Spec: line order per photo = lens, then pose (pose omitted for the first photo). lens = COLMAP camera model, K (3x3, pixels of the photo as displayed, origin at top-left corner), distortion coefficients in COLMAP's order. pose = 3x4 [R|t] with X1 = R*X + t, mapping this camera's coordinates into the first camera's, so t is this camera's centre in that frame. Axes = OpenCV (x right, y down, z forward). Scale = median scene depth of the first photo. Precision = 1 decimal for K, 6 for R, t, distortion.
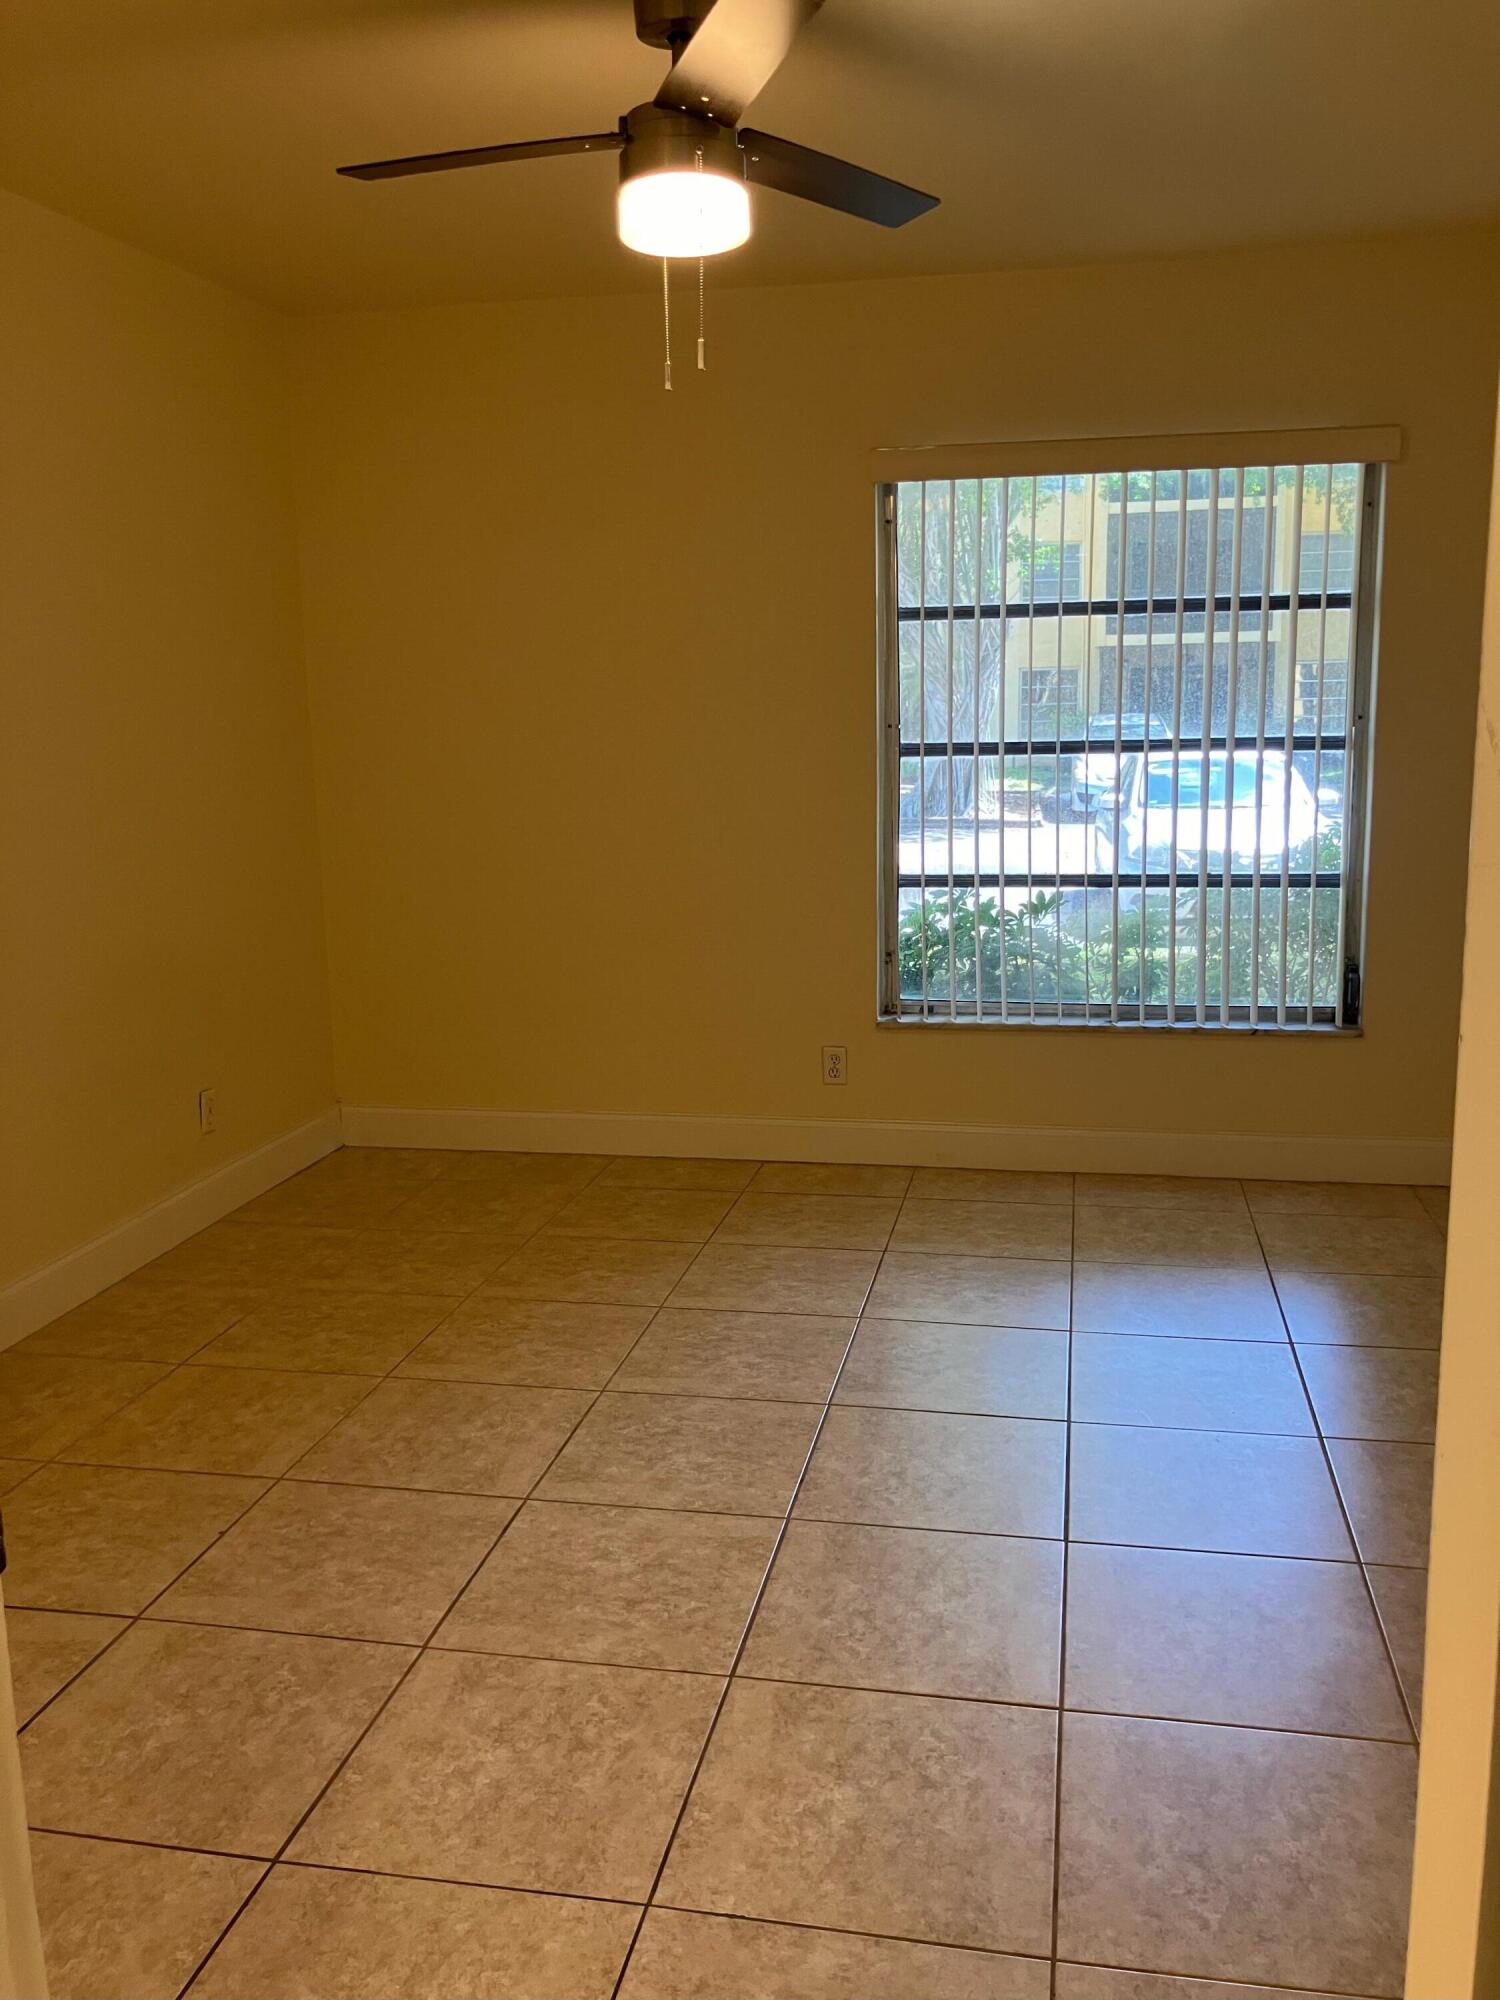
lens RADIAL K [[1672.7, 0, 748.5], [0, 1672.7, 995.7], [0, 0, 1]] dist [0.016667, 0.012923]
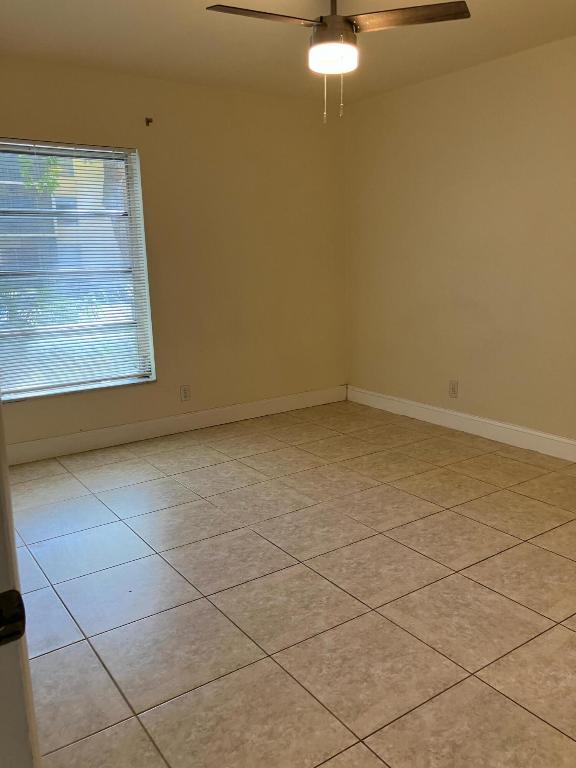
lens RADIAL K [[642.3, 0, 287.9], [0, 642.3, 386.9], [0, 0, 1]] dist [0.016667, 0.012923]
pose [[-0.721093, -0.155971, 0.675054, -0.455681], [0.123458, 0.929811, 0.346711, -0.291267], [-0.681750, 0.333352, -0.651225, 1.633840]]
